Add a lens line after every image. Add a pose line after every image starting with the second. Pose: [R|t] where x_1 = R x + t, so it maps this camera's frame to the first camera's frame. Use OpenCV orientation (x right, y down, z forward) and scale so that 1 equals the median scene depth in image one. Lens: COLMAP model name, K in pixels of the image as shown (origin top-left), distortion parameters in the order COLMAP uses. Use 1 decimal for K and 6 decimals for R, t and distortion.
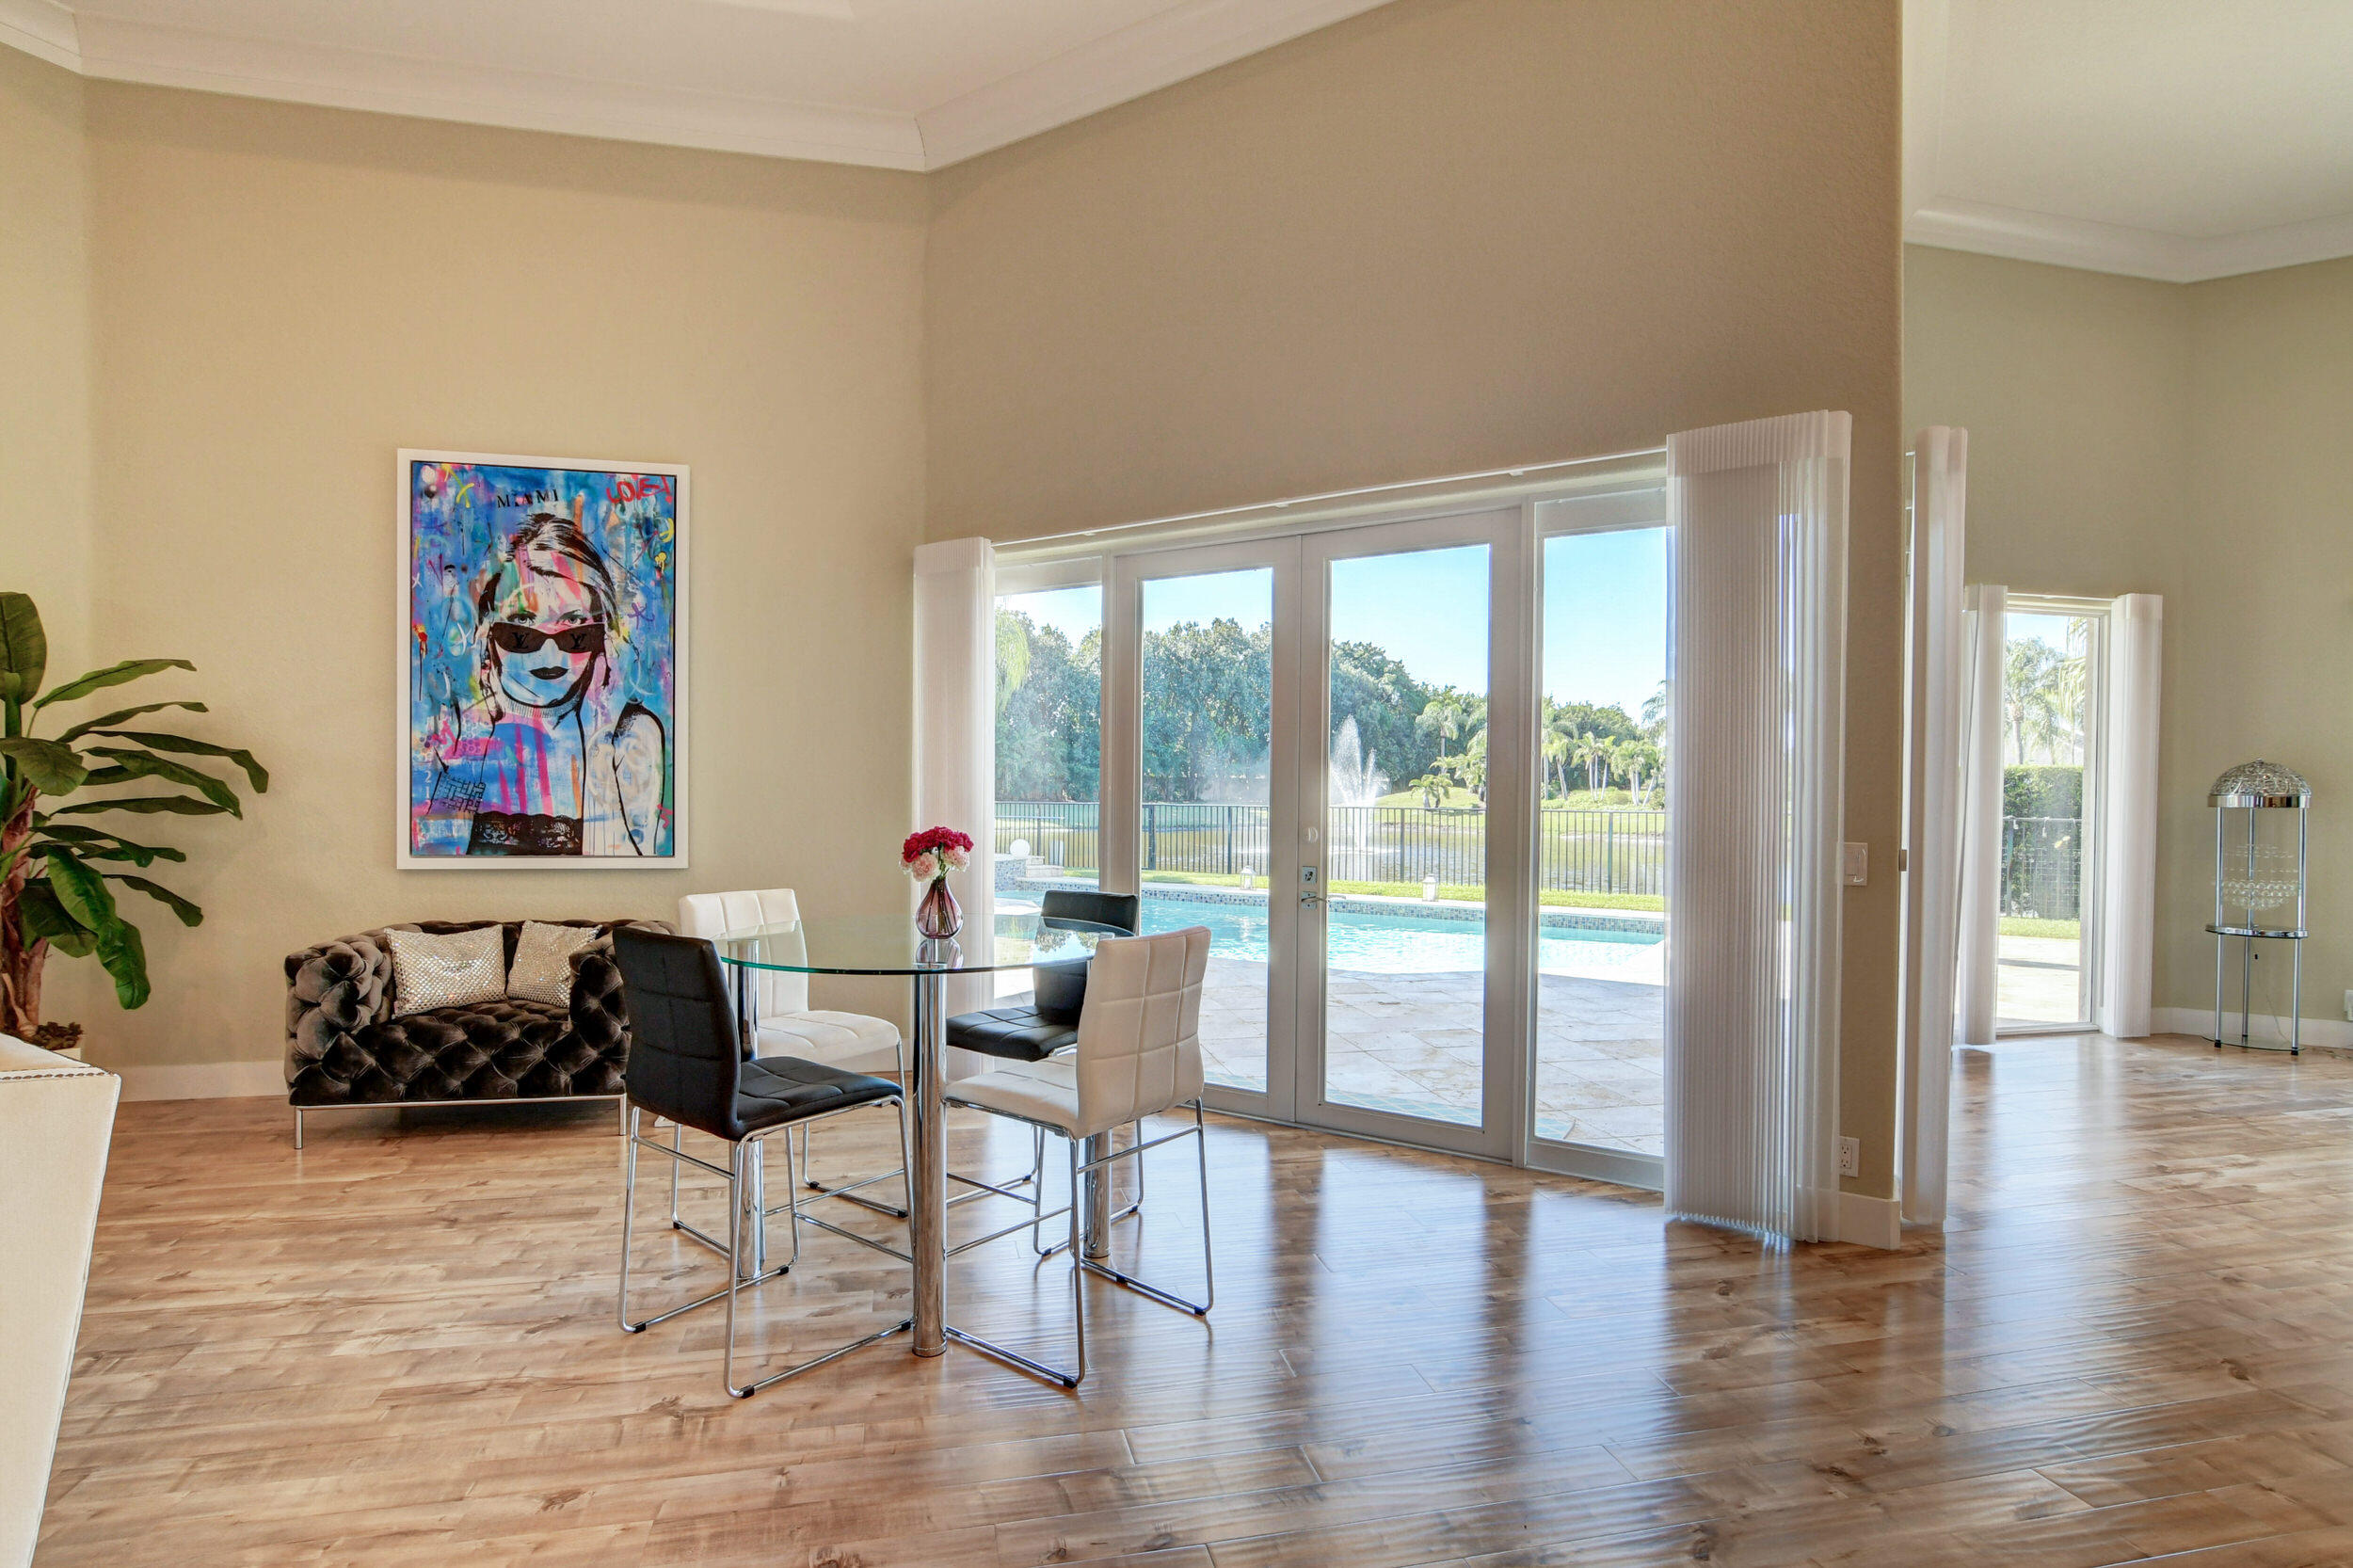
lens RADIAL K [[1150.9, 0, 1168.0], [0, 1150.9, 805.9], [0, 0, 1]] dist [-0.030455, 0.009049]
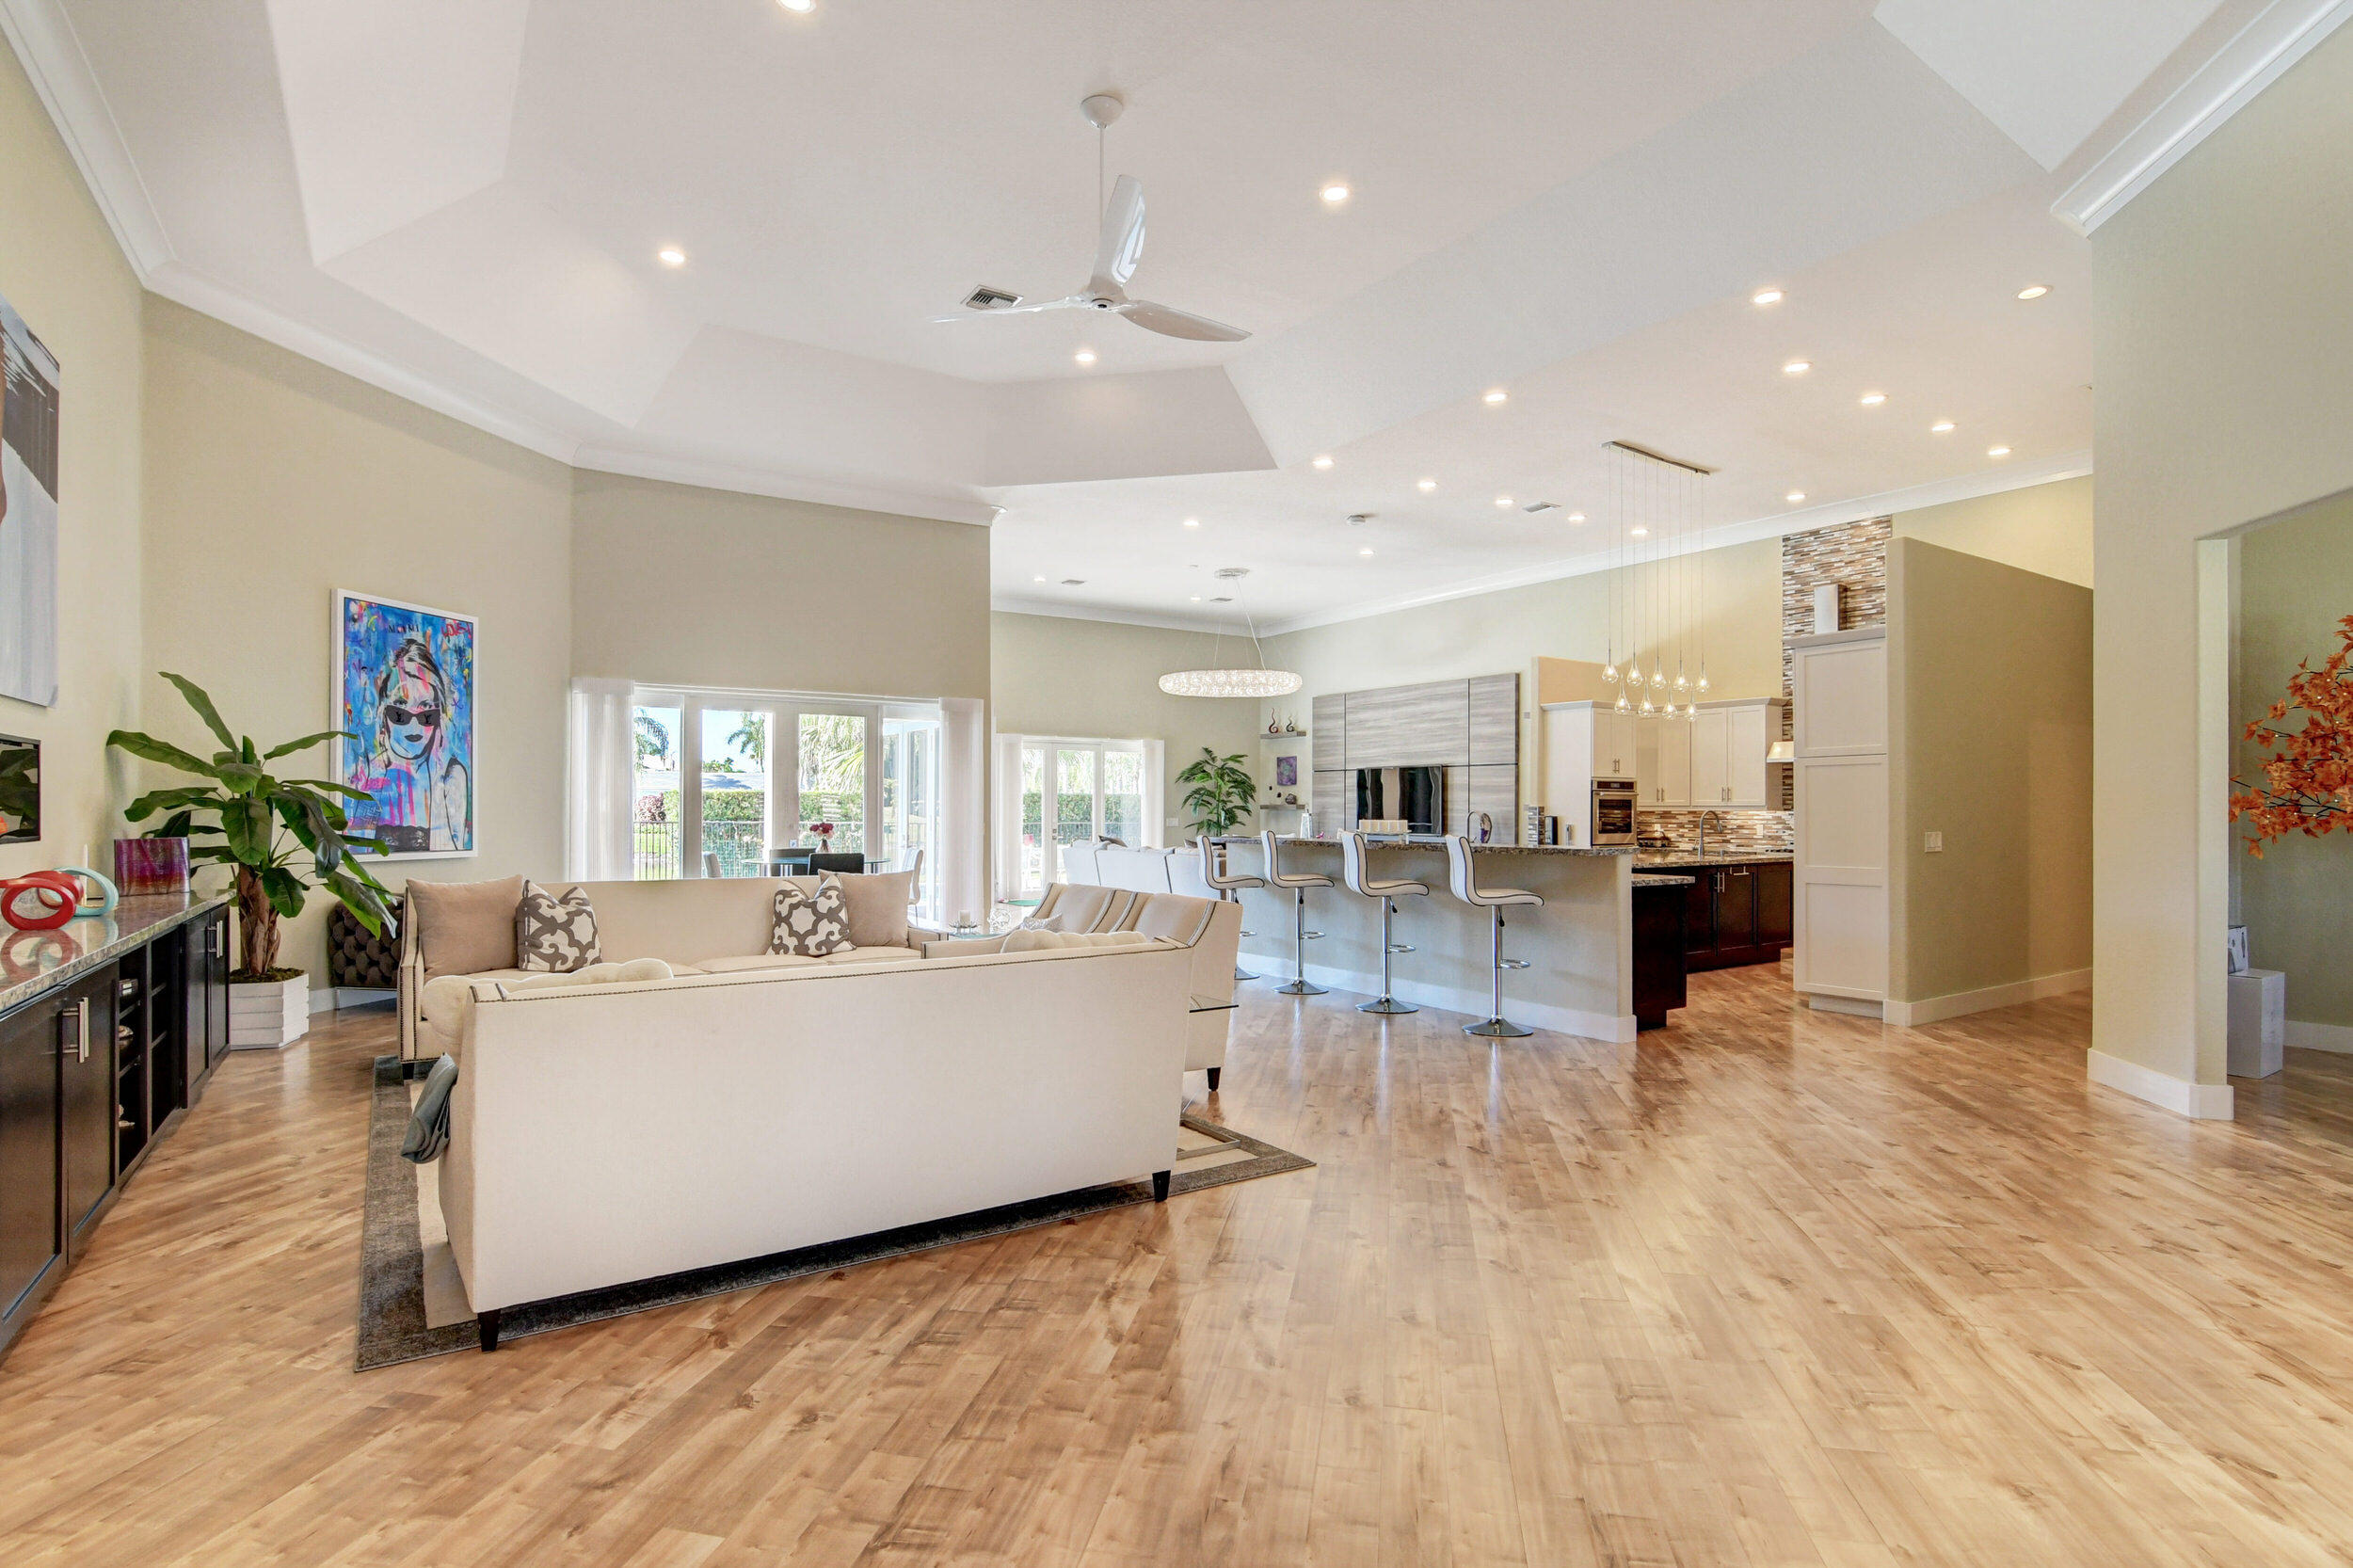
lens RADIAL K [[1157.7, 0, 1168.3], [0, 1157.7, 809.8], [0, 0, 1]] dist [-0.030478, 0.009629]
pose [[0.408890, -0.005533, 0.912567, -1.578453], [0.012402, 0.999923, 0.000506, -0.002558], [-0.912500, 0.011111, 0.408927, -0.631301]]
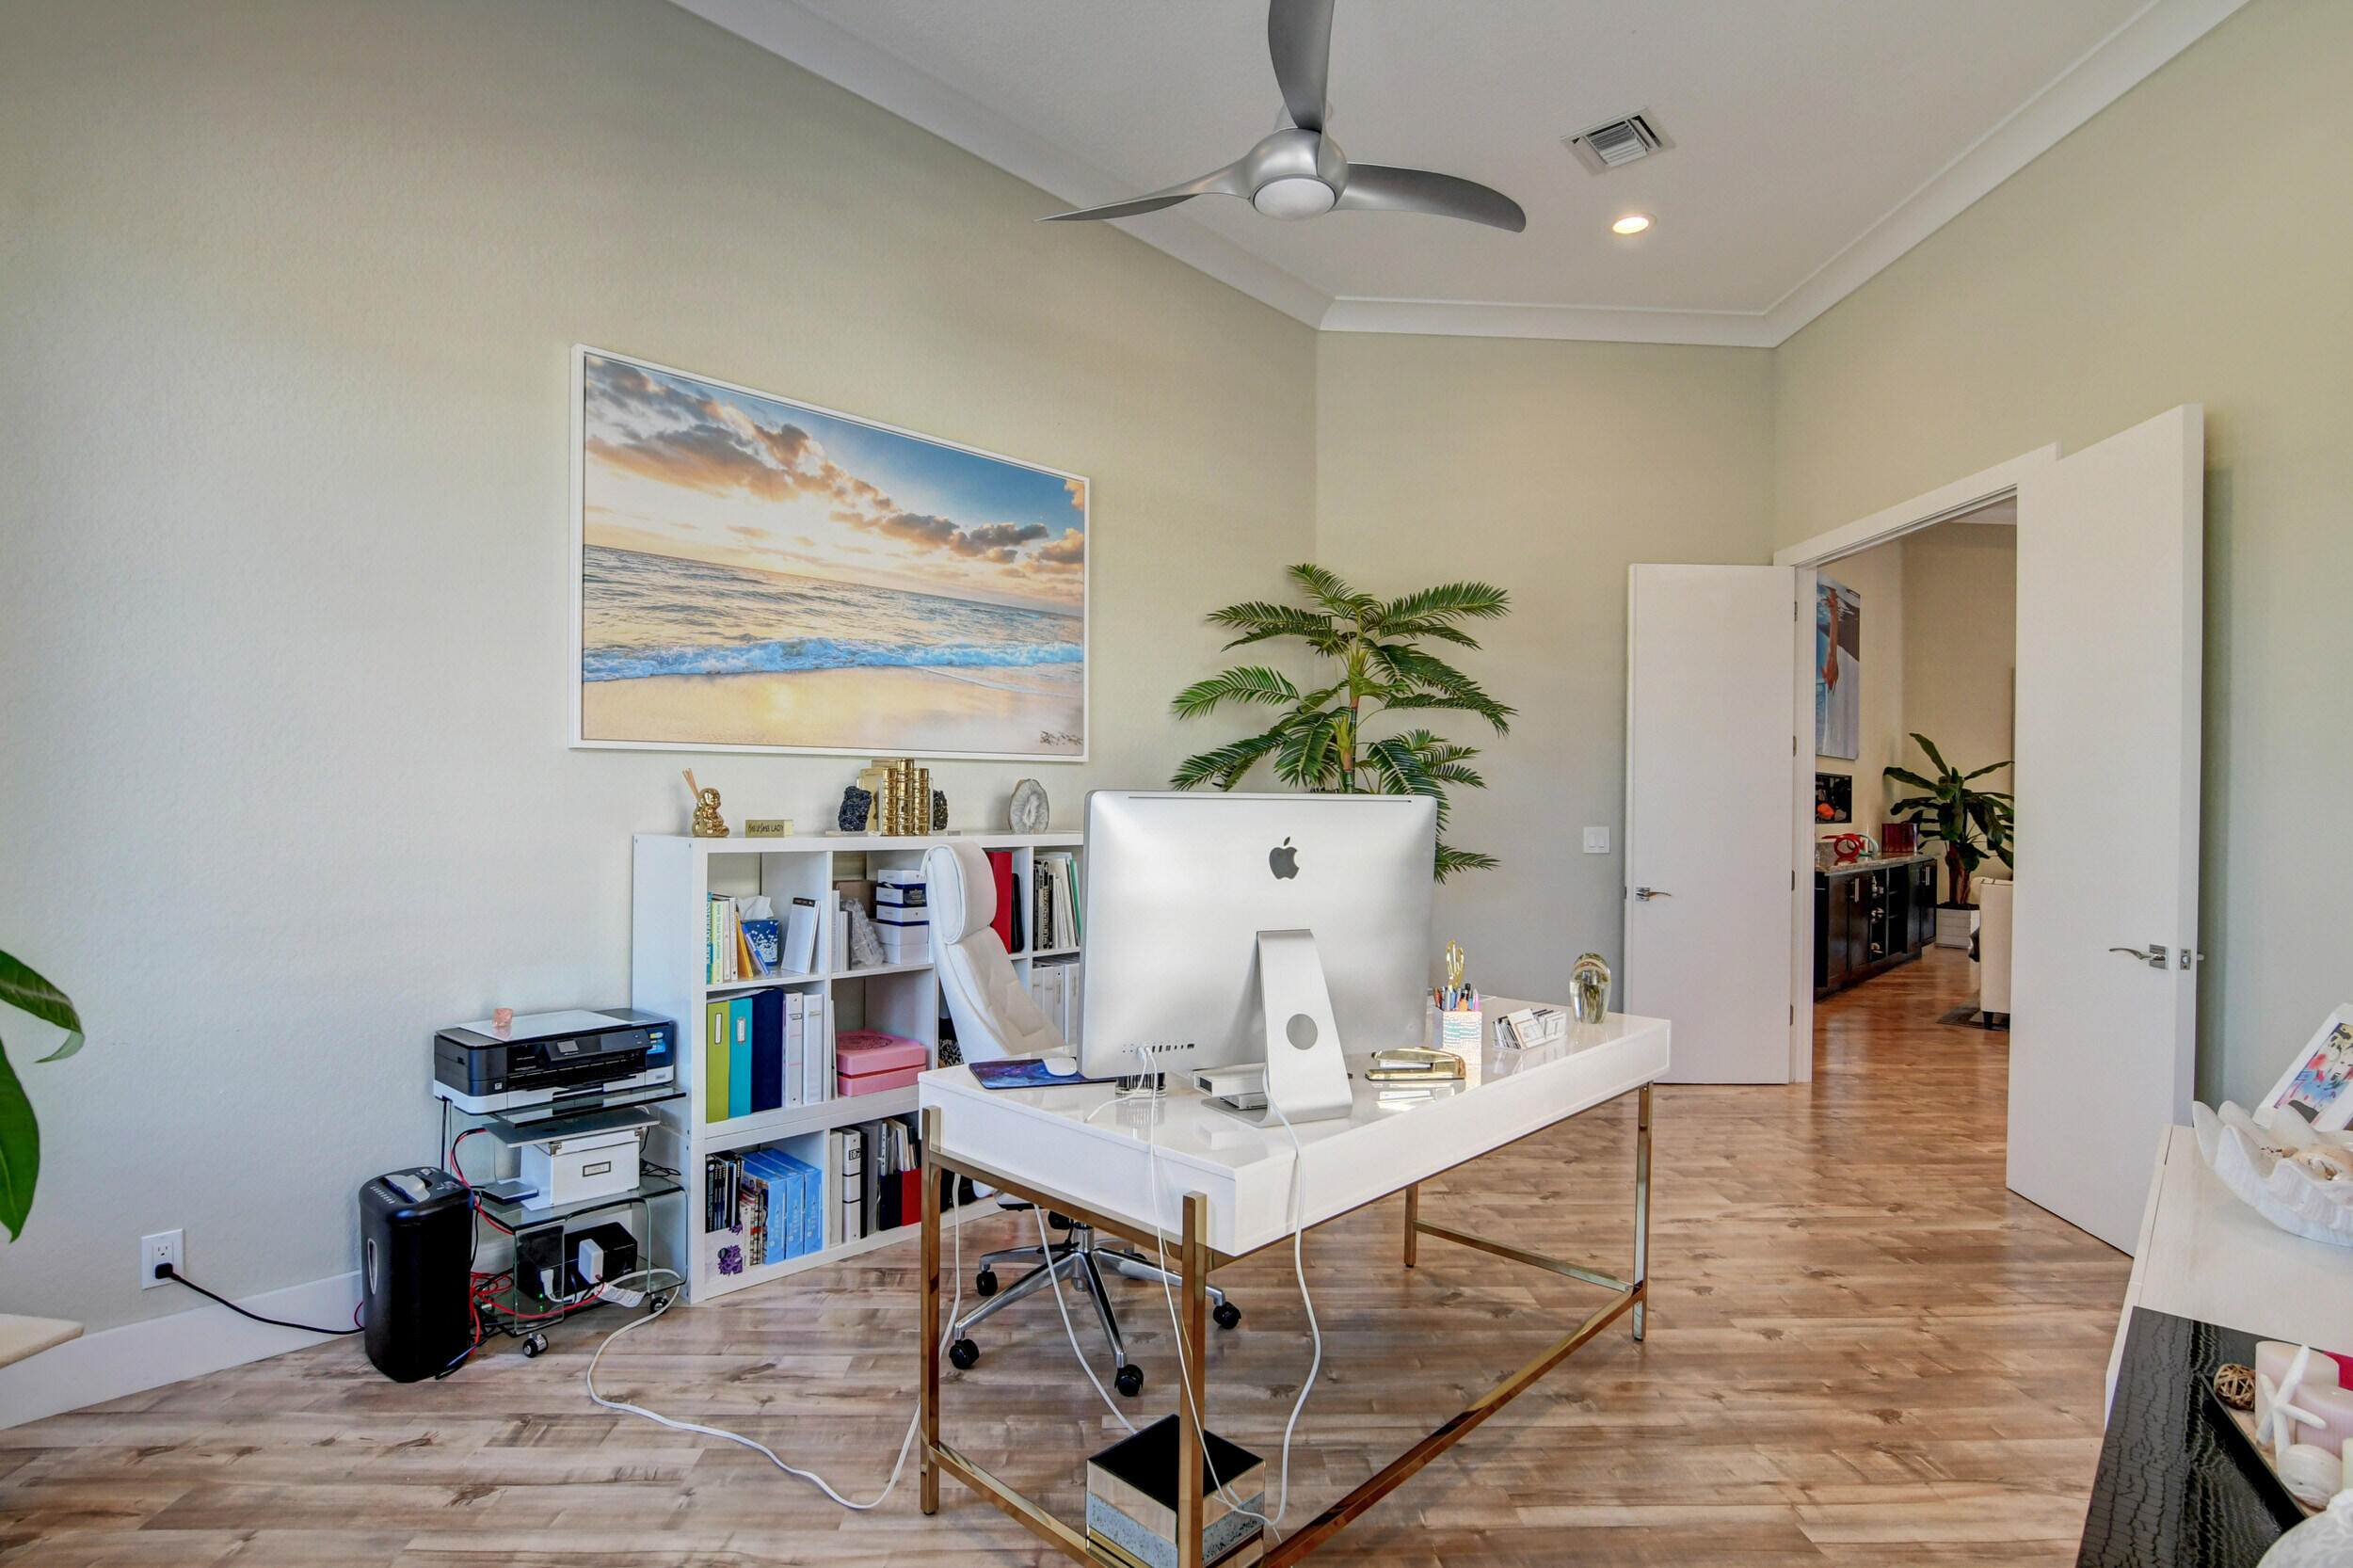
lens RADIAL K [[1153.0, 0, 1181.7], [0, 1153.0, 794.8], [0, 0, 1]] dist [-0.034022, 0.011909]
pose [[0.984194, 0.003768, -0.177054, -1.906797], [-0.007520, 0.999761, -0.020526, 0.012180], [0.176934, 0.021533, 0.983987, -1.572870]]
